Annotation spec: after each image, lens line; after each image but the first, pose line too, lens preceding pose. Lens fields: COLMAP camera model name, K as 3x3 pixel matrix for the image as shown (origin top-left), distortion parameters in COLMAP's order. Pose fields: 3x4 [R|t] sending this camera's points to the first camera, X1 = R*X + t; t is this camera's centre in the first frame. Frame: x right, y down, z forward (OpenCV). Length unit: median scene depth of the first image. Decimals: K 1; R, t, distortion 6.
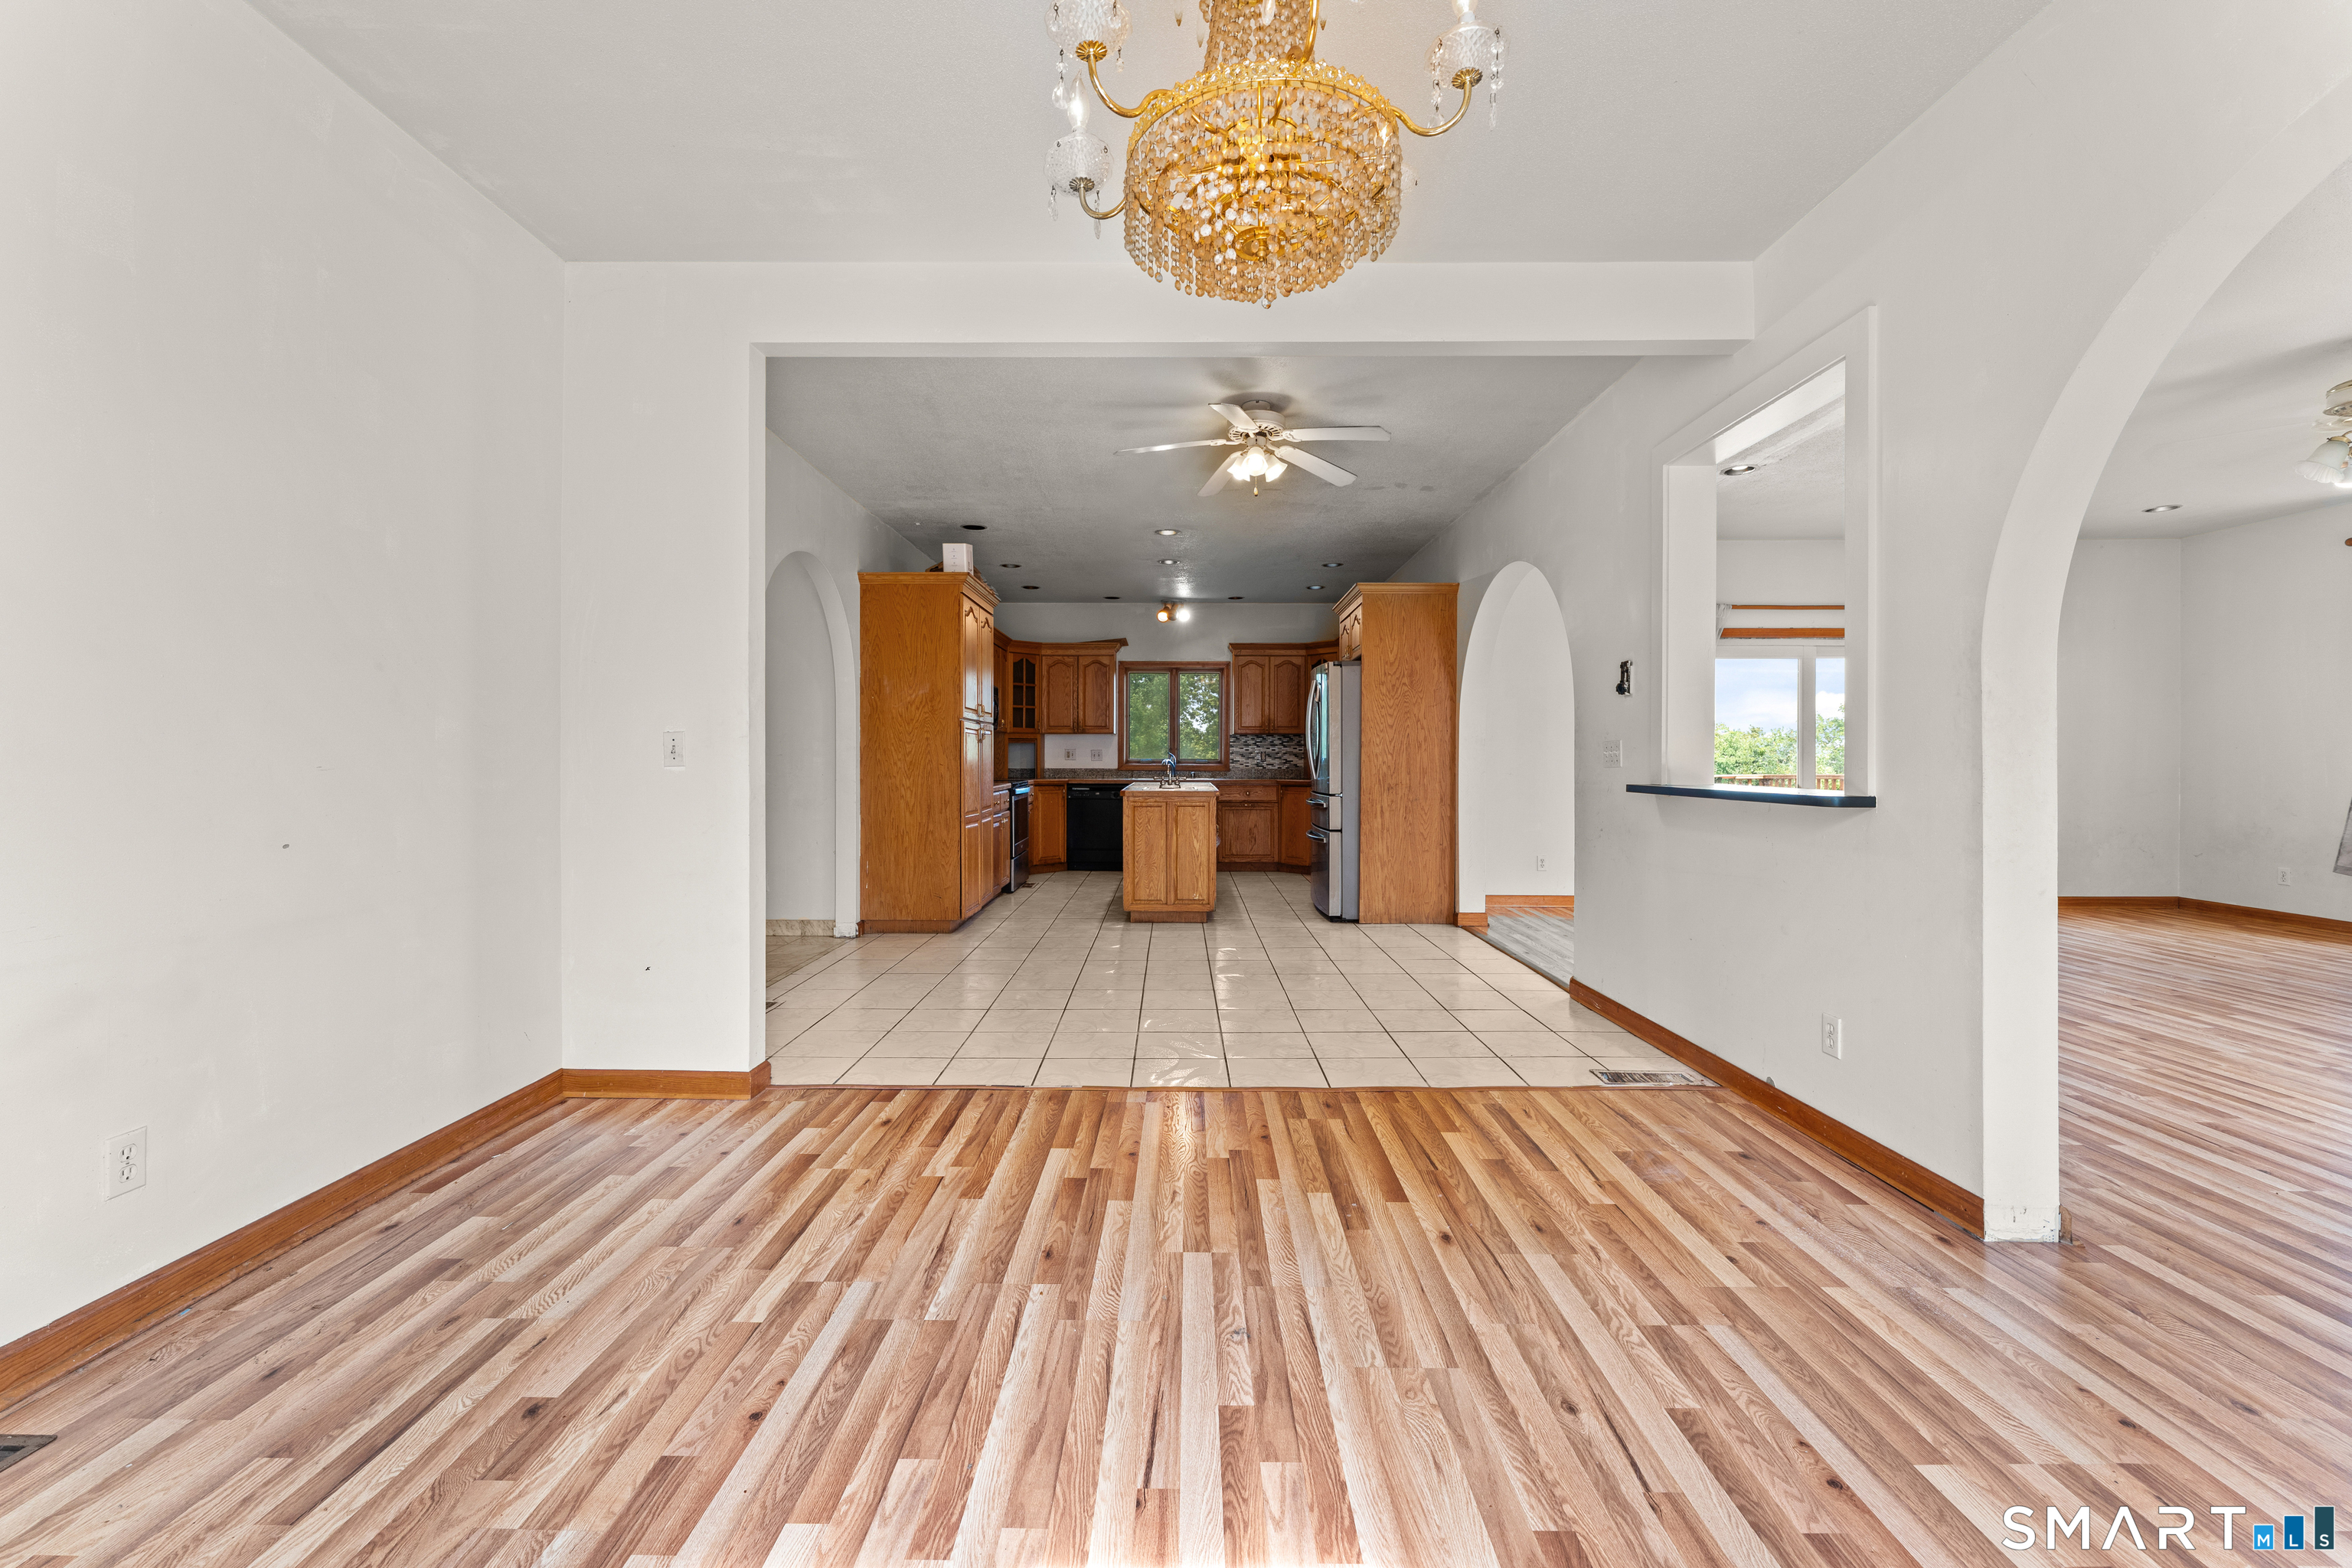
lens RADIAL K [[949.5, 0, 1171.0], [0, 949.5, 768.4], [0, 0, 1]] dist [-0.002721, -0.000390]
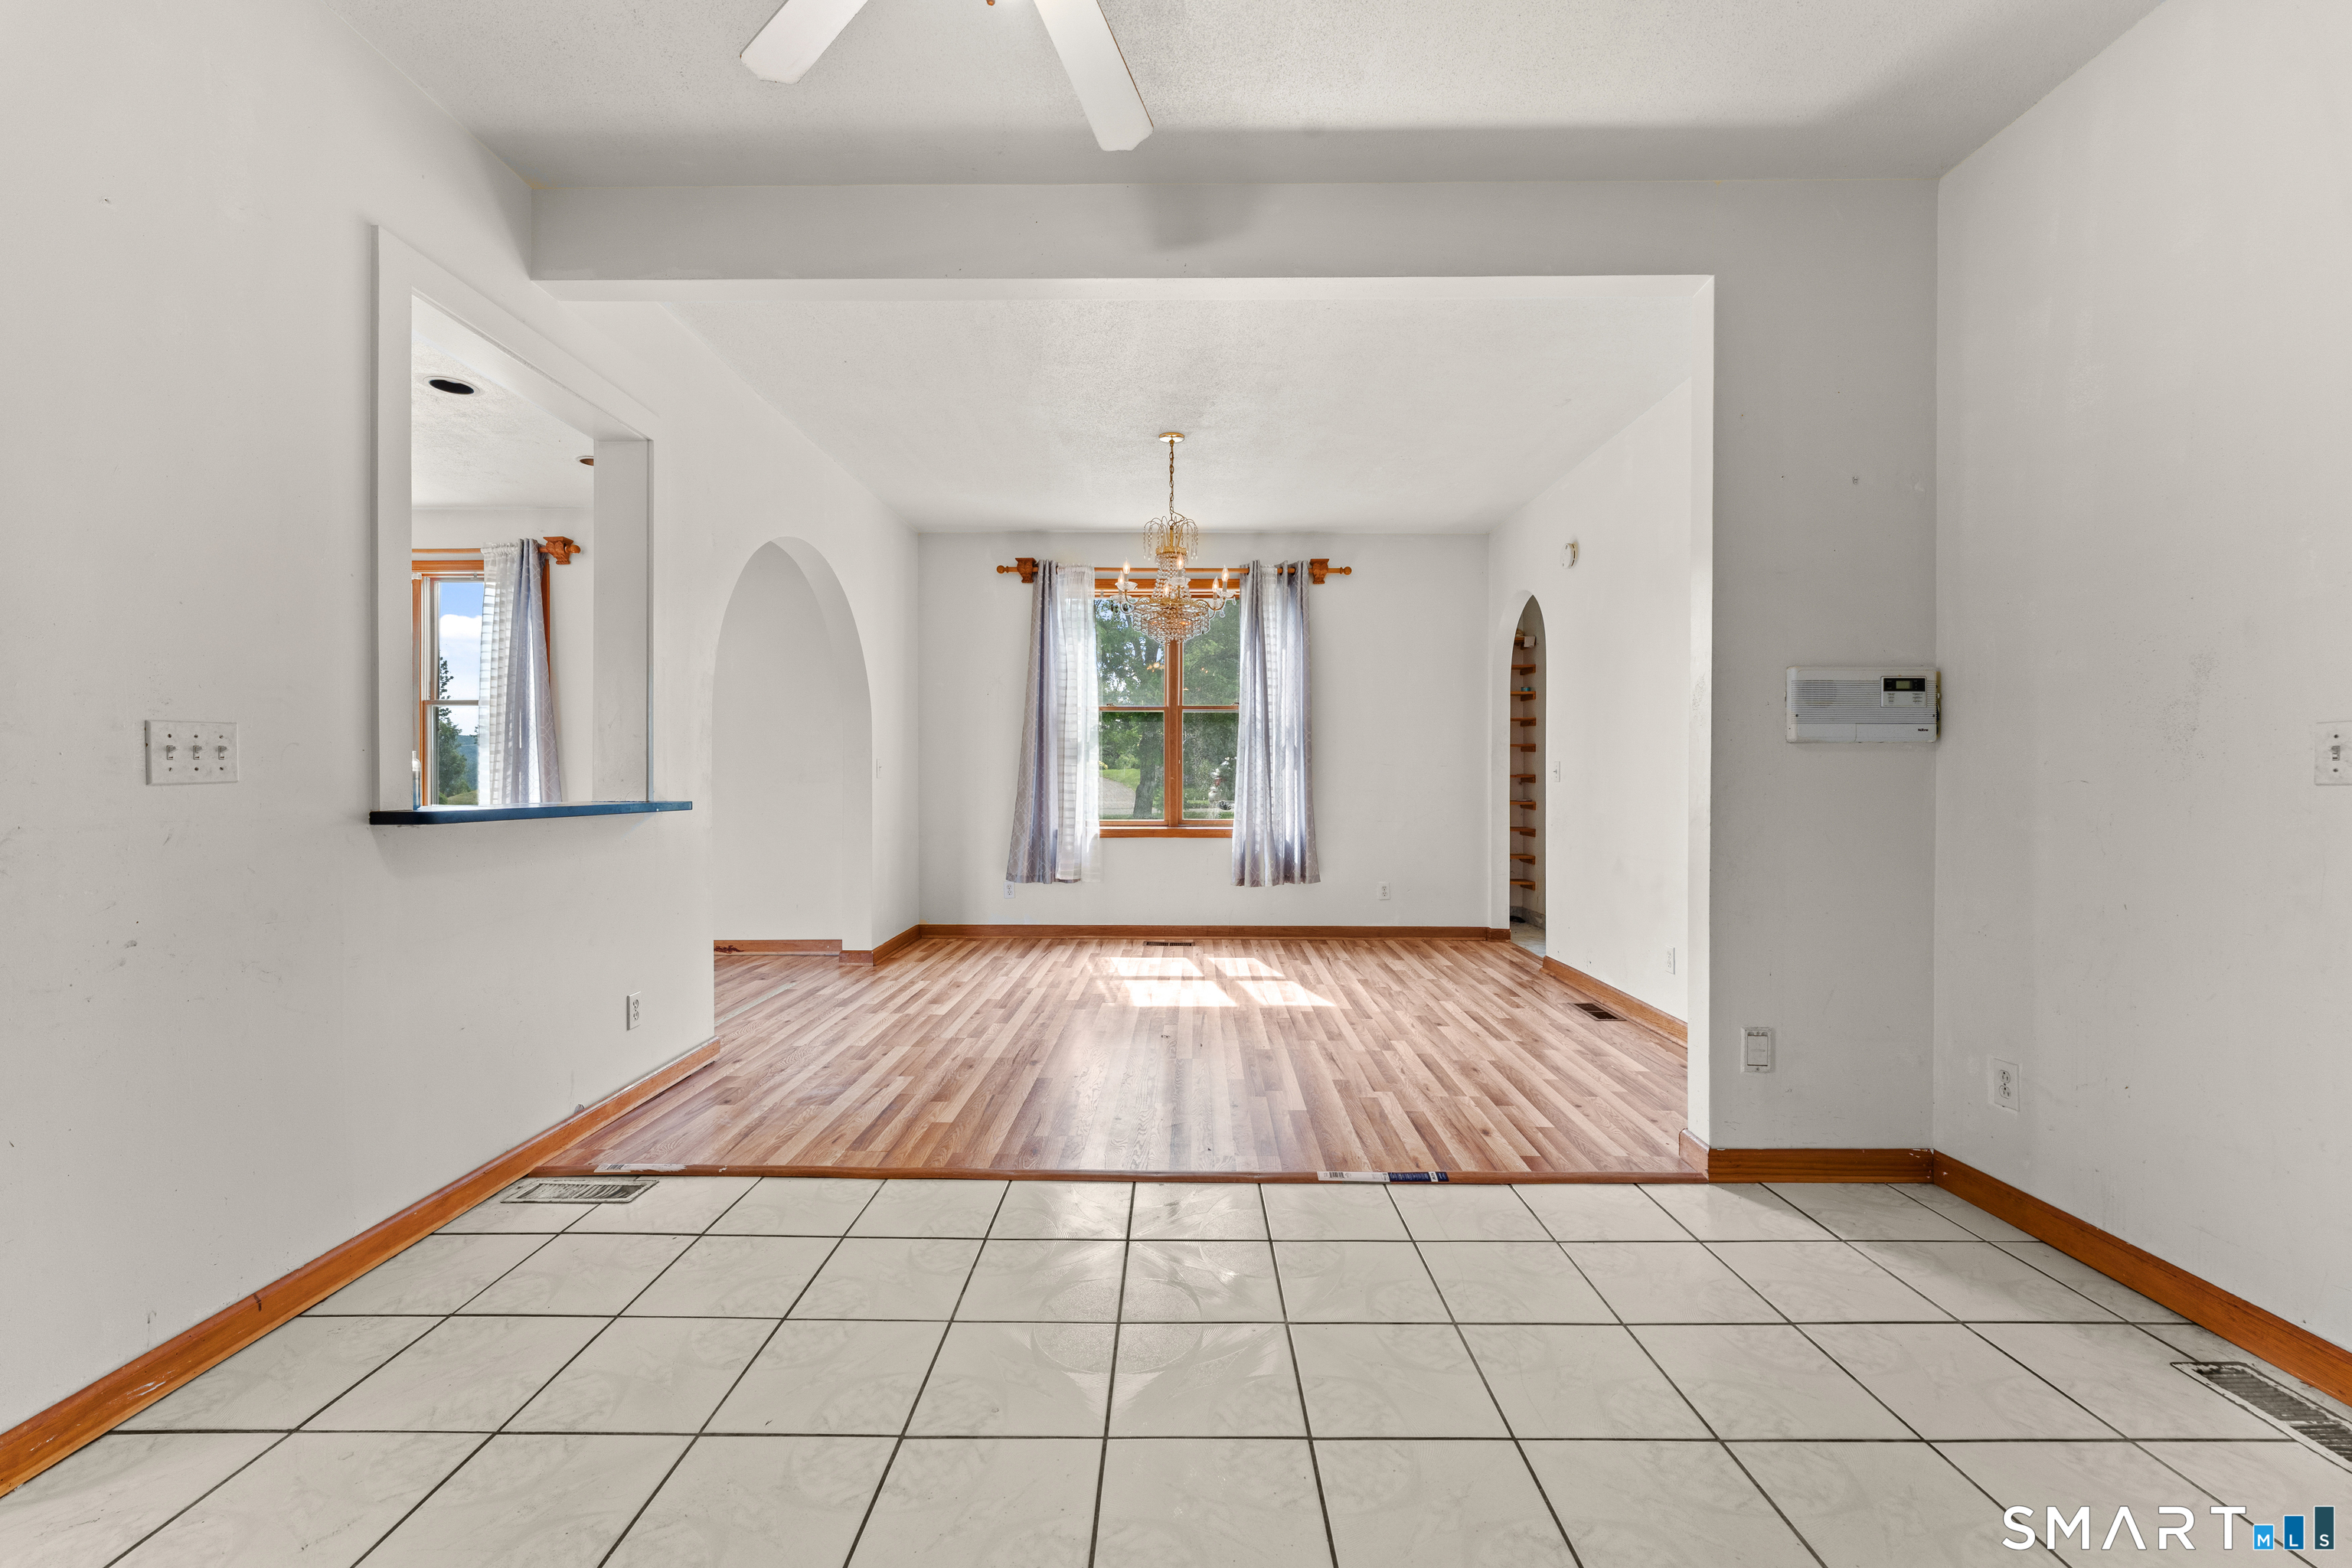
lens RADIAL K [[942.2, 0, 1176.0], [0, 942.2, 784.0], [0, 0, 1]] dist [-0.000411, -0.000212]
pose [[-0.999994, -0.003332, 0.001054, 0.033083], [-0.003319, 0.999918, 0.012393, -0.011041], [-0.001095, 0.012389, -0.999923, 2.115928]]
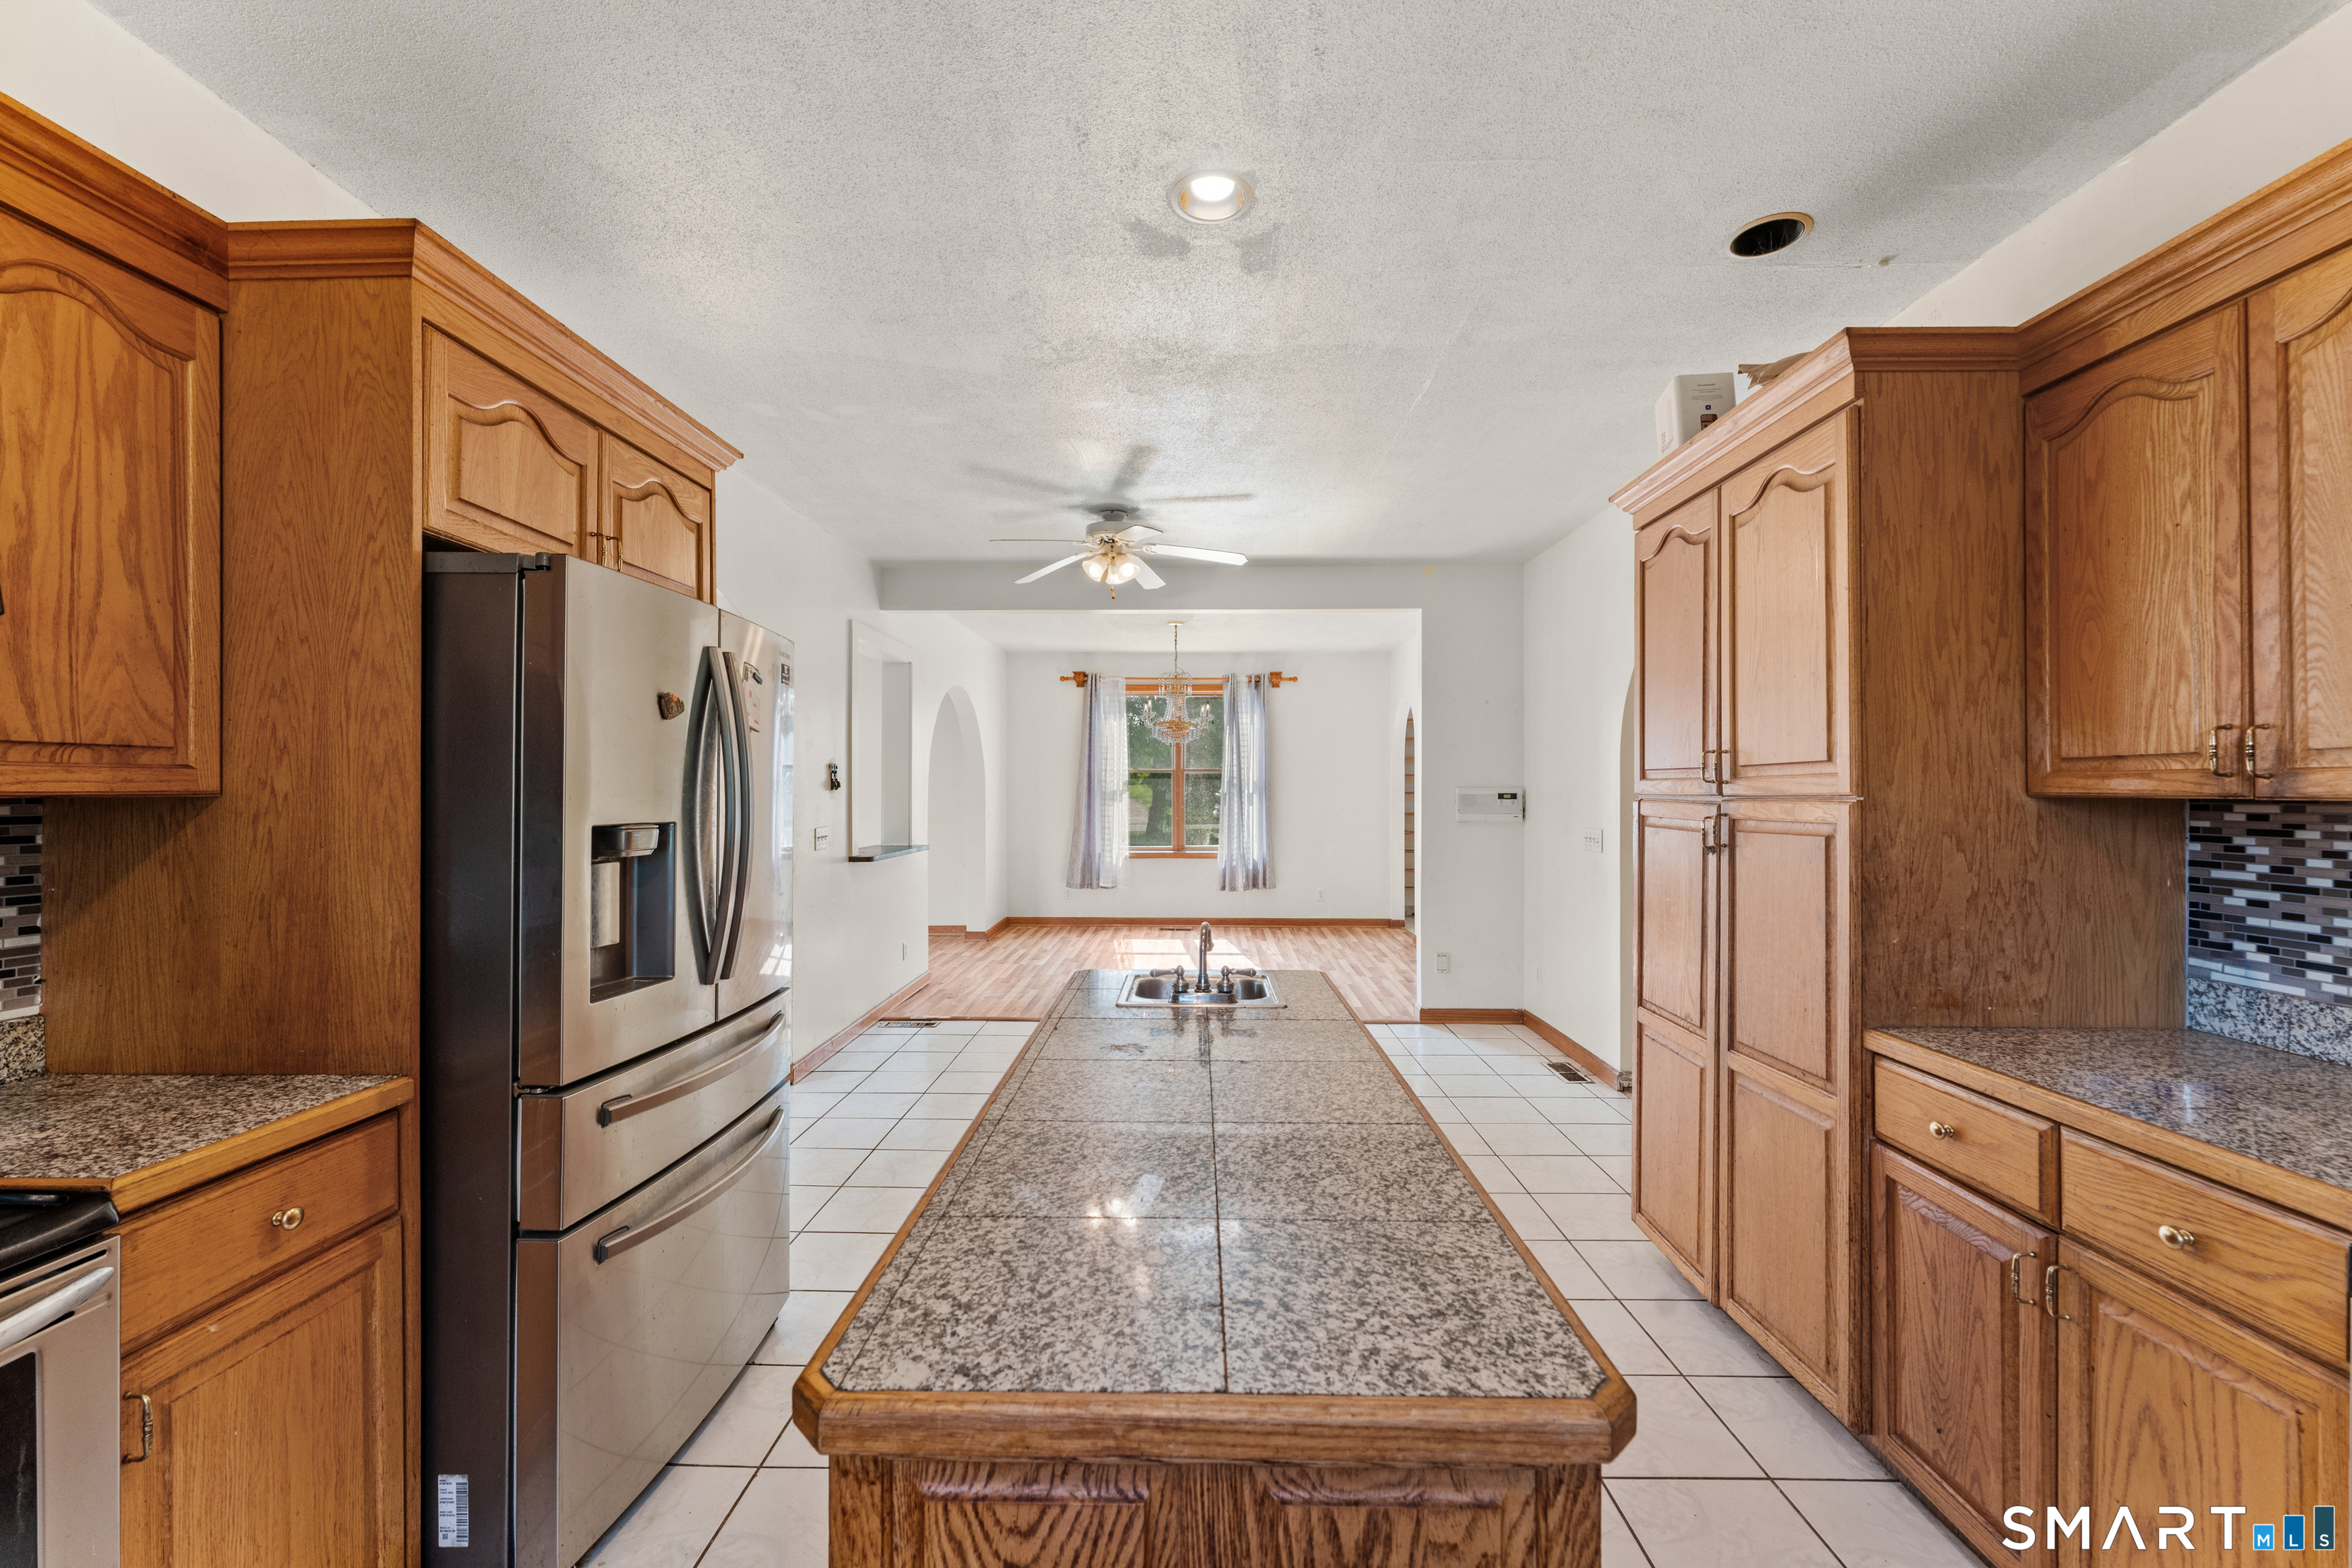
lens RADIAL K [[942.2, 0, 1176.0], [0, 942.2, 784.0], [0, 0, 1]] dist [-0.000411, -0.000212]
pose [[-0.999926, -0.002677, 0.011904, 0.009401], [-0.002649, 0.999994, 0.002345, -0.130773], [-0.011910, 0.002313, -0.999926, 3.249979]]
